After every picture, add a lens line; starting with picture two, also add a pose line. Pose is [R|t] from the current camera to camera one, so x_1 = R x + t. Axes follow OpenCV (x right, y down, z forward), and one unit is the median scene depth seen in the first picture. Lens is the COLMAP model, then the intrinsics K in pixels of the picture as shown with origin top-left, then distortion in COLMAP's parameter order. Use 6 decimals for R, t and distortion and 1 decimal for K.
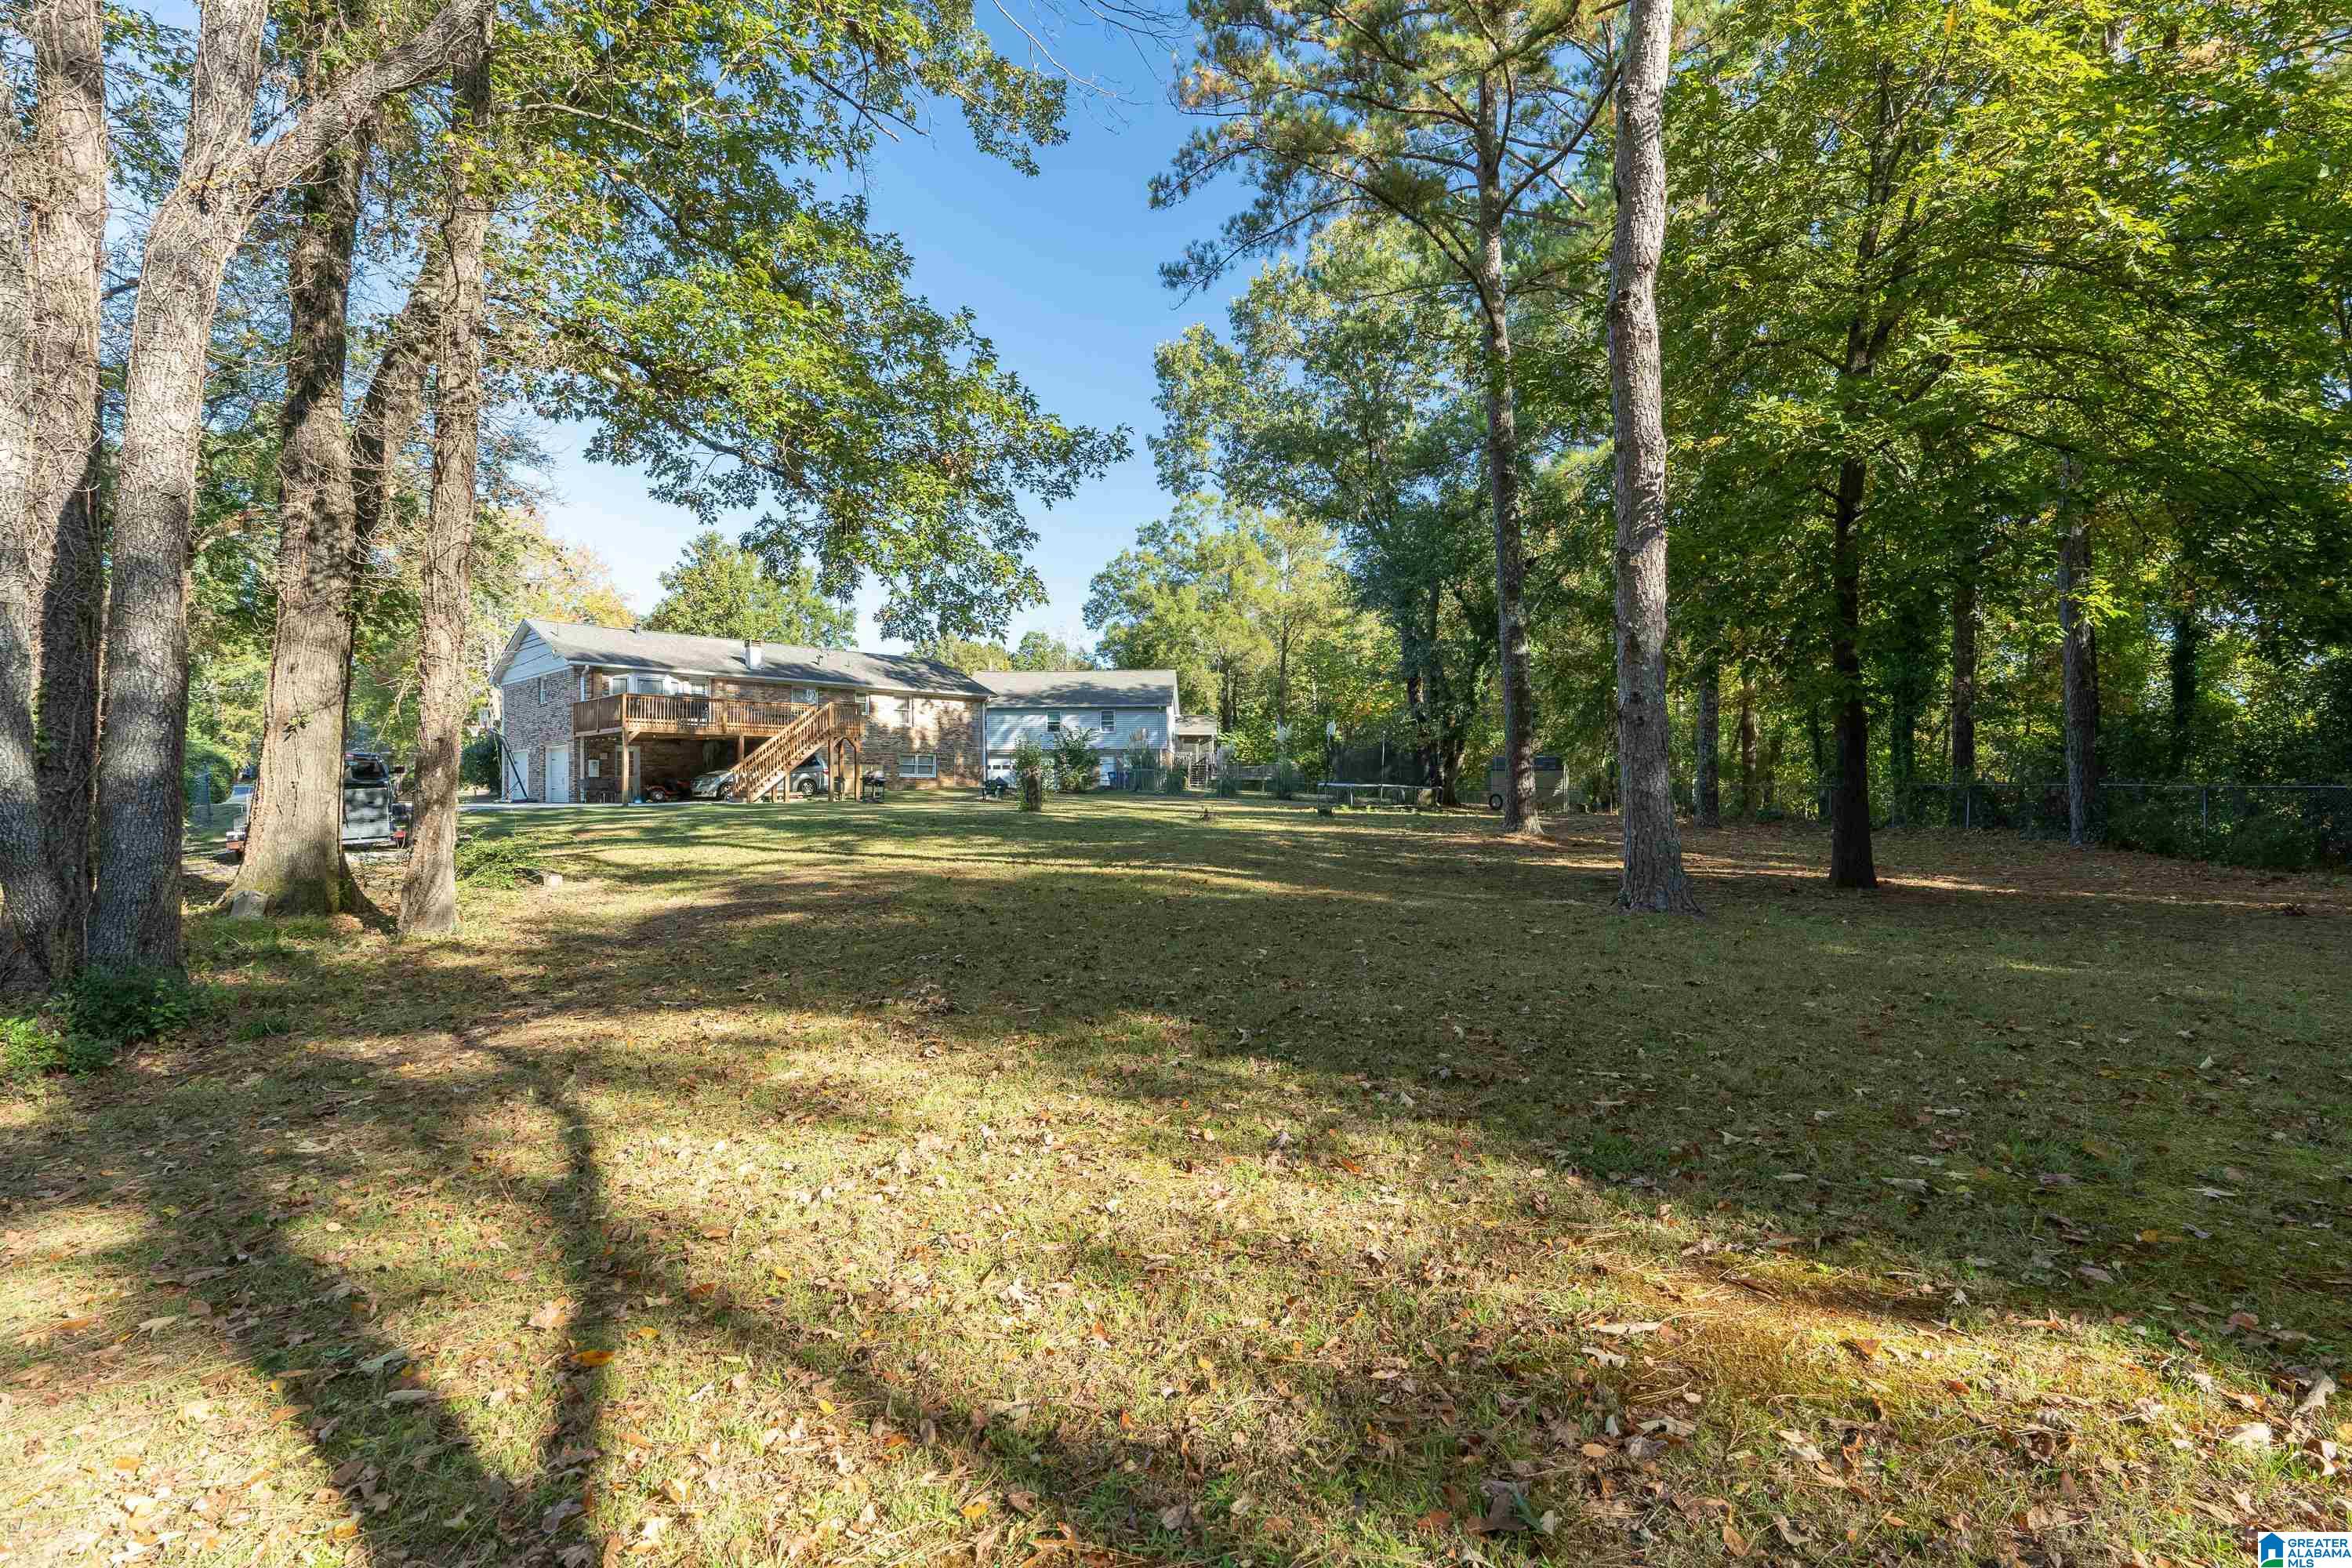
lens RADIAL K [[1061.9, 0, 1184.8], [0, 1061.9, 779.7], [0, 0, 1]] dist [-0.000993, 0.000036]
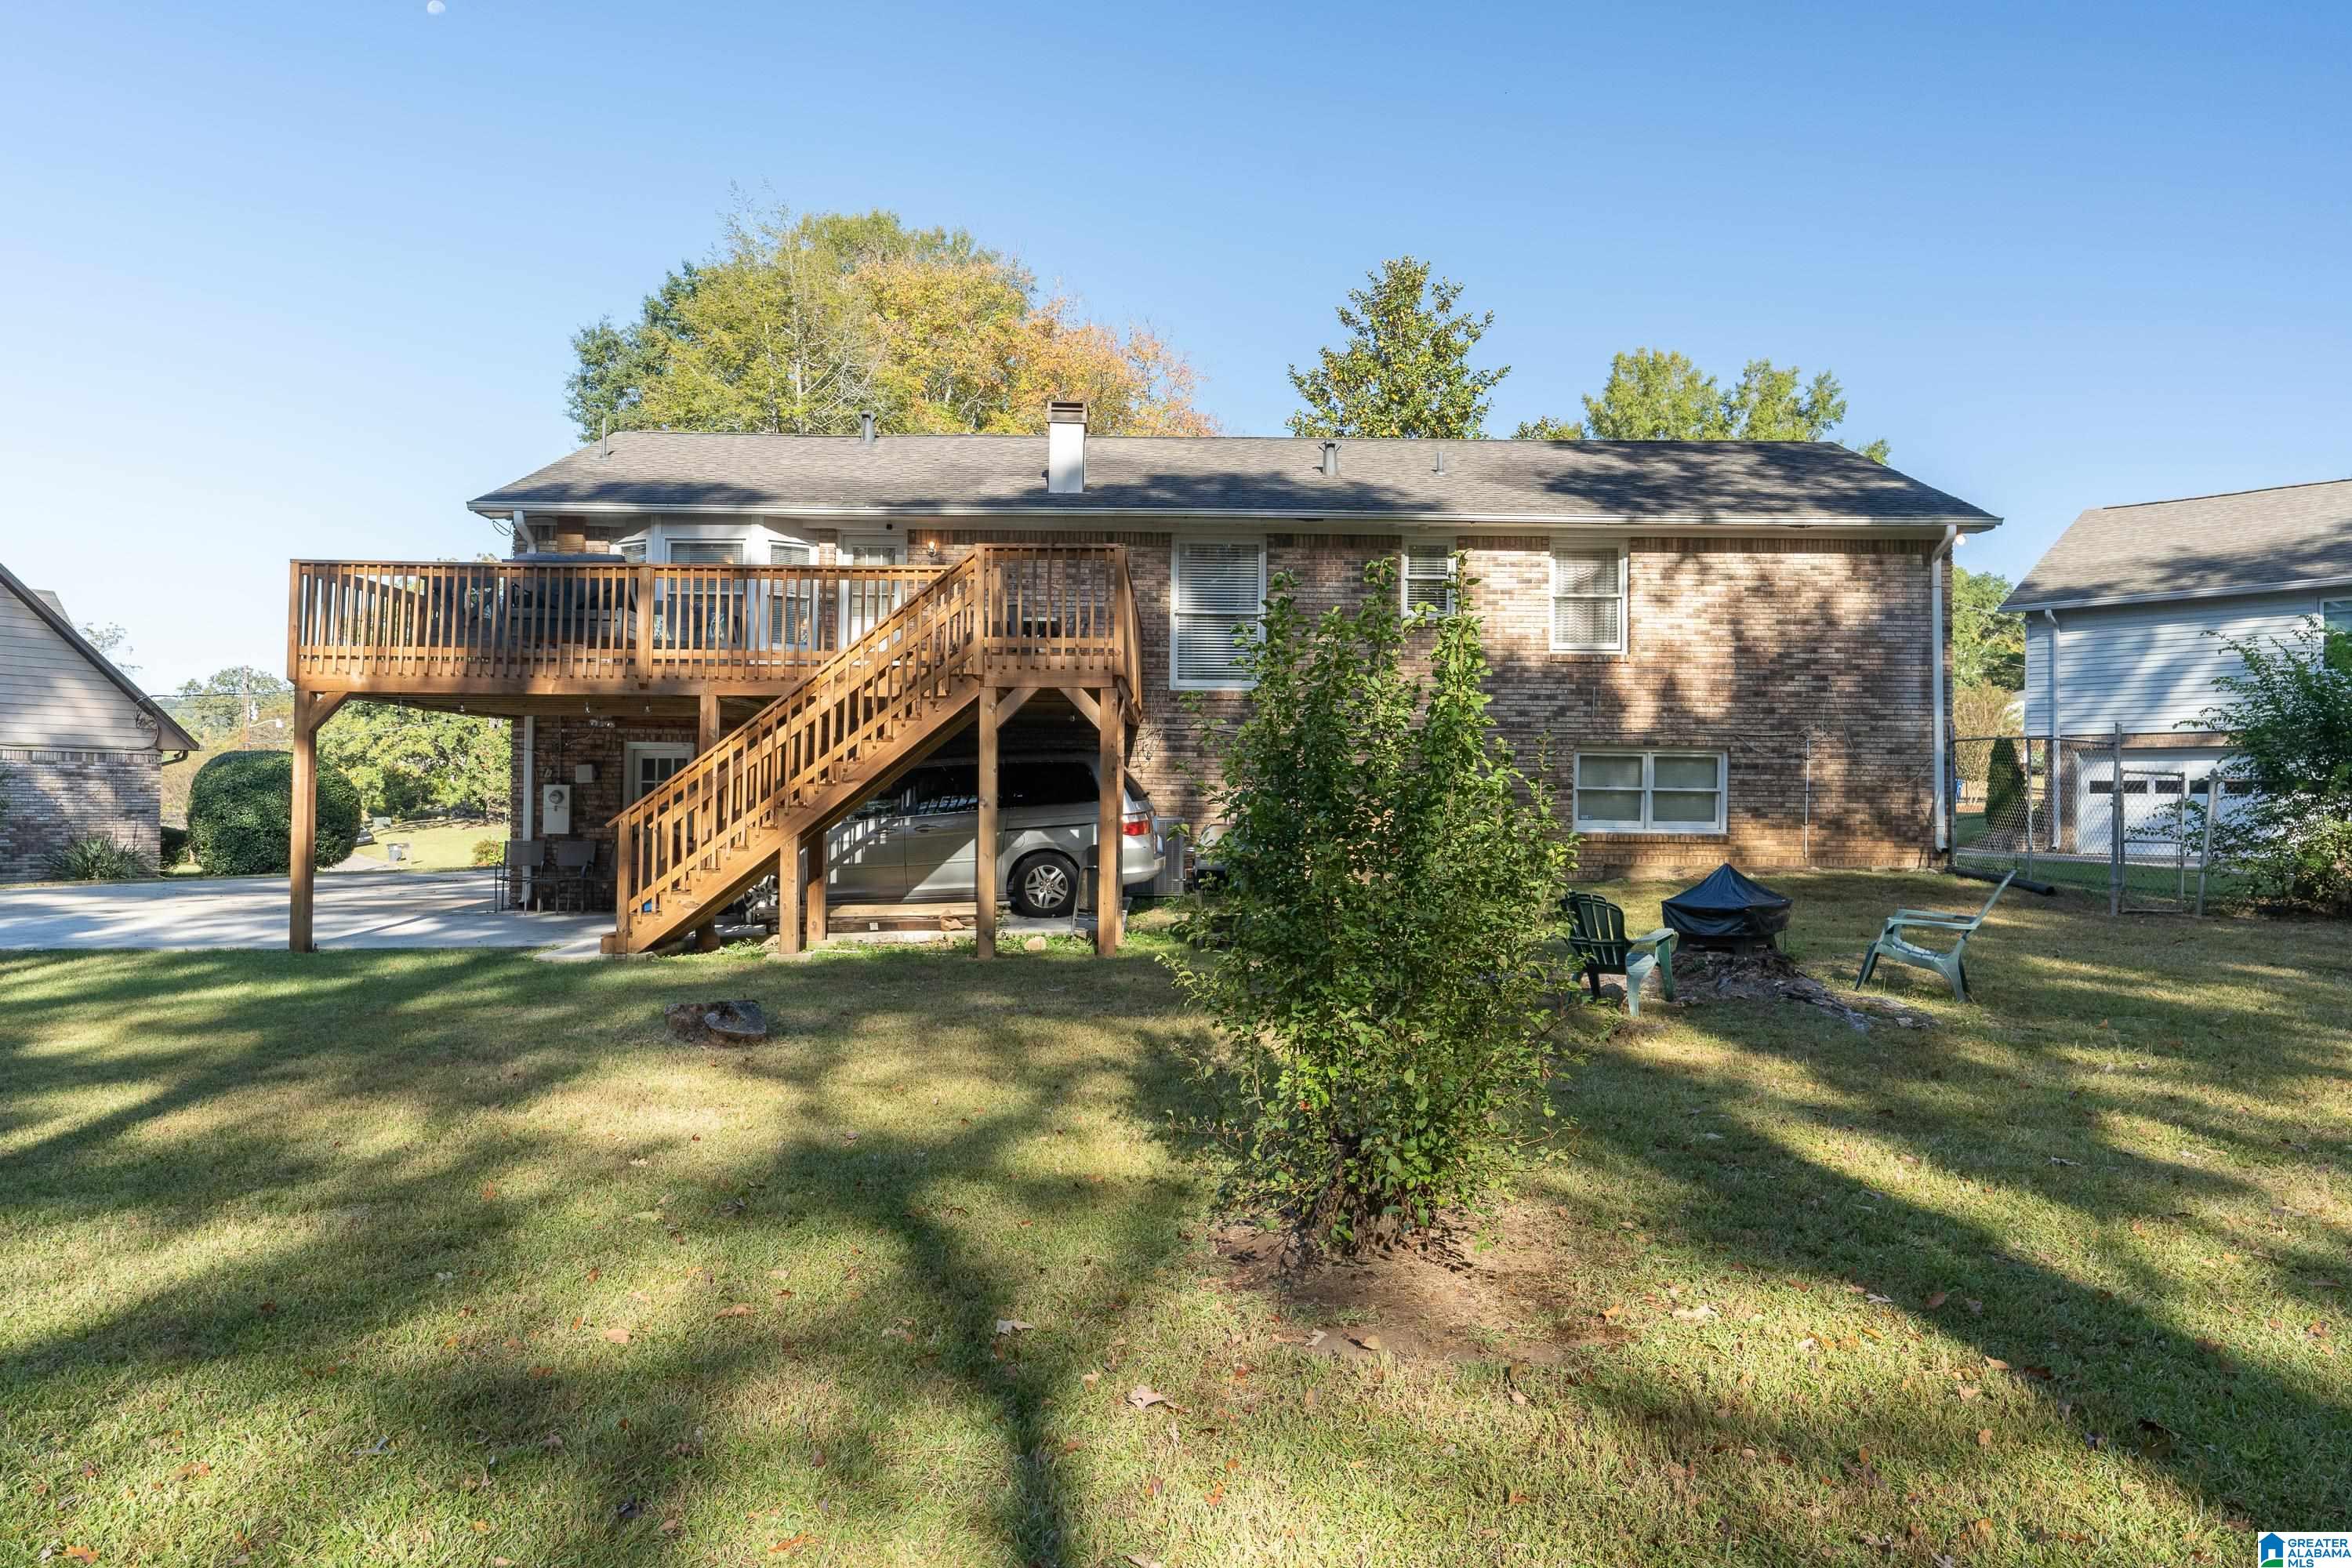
lens RADIAL K [[1604.2, 0, 1176.0], [0, 1604.2, 784.0], [0, 0, 1]] dist [0.000264, 0.000441]
pose [[0.690045, -0.004163, -0.723754, -0.030514], [-0.000983, 0.999977, -0.006689, -0.012207], [0.723765, 0.005327, 0.690026, 0.616753]]
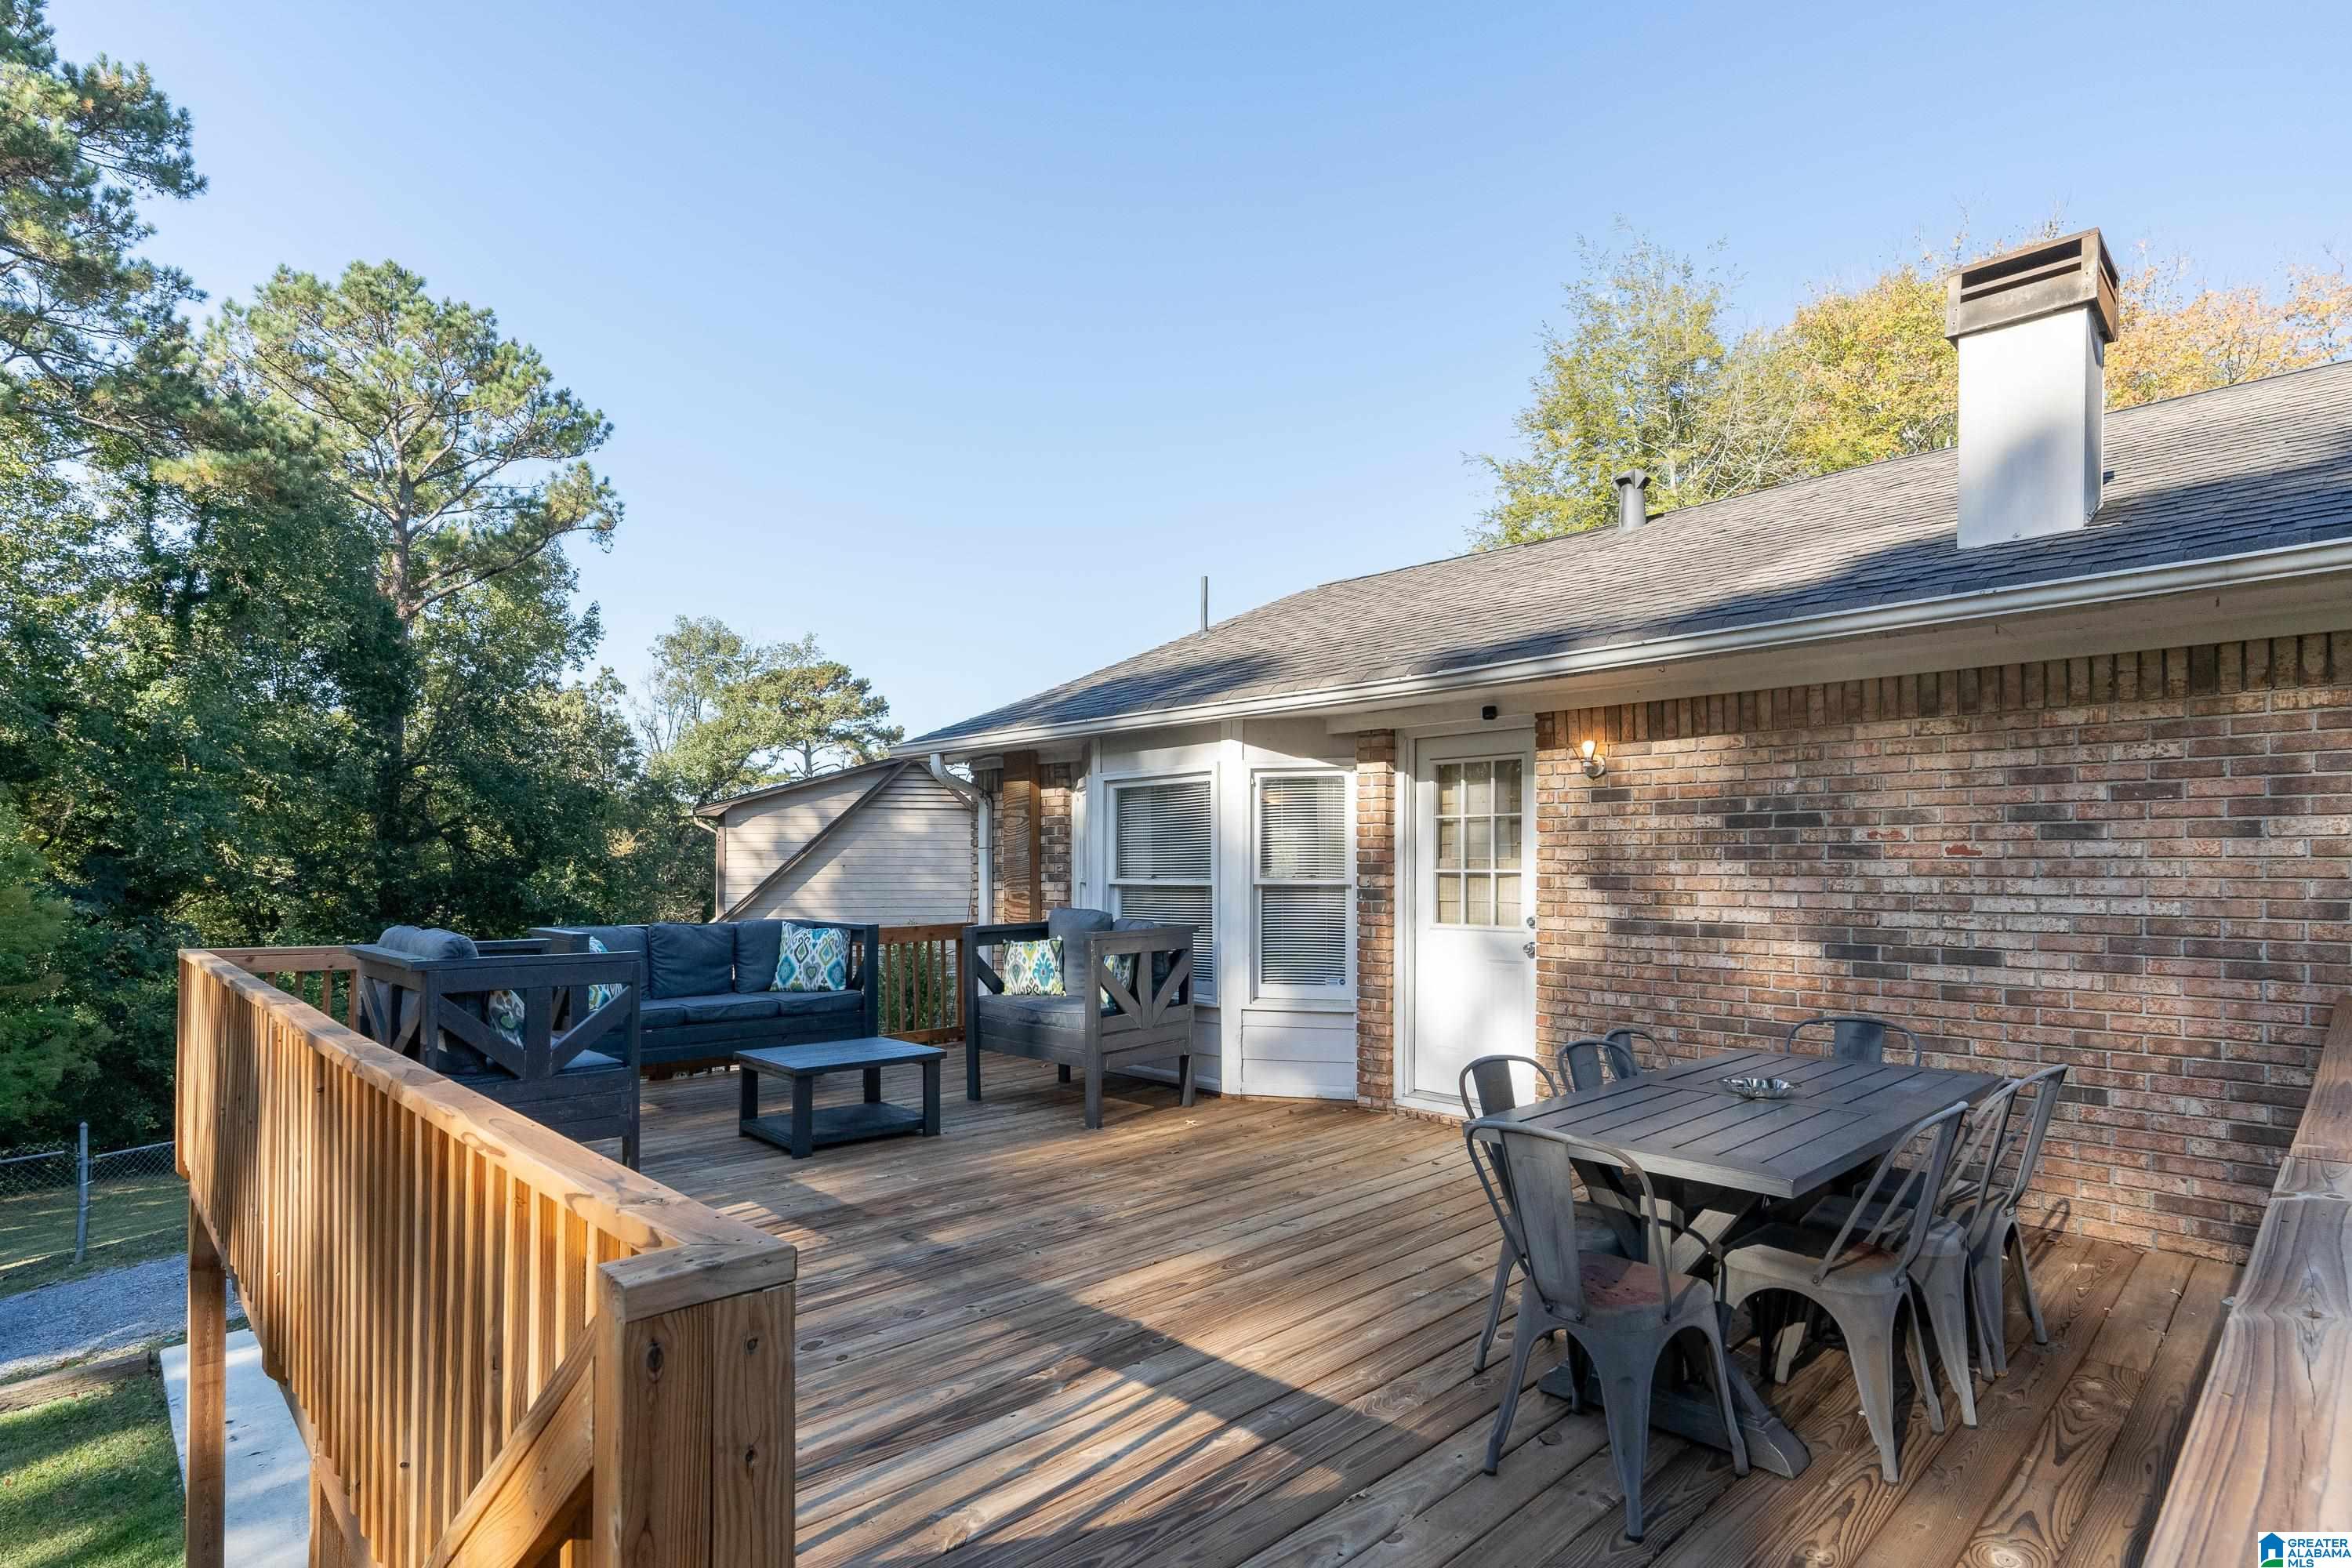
lens RADIAL K [[1161.9, 0, 1177.4], [0, 1161.9, 855.8], [0, 0, 1]] dist [-0.001344, -0.000347]
pose [[-0.057659, -0.014438, -0.998232, -0.255413], [0.001438, 0.999893, -0.014545, -0.064235], [0.998335, -0.002275, -0.057632, 0.822095]]
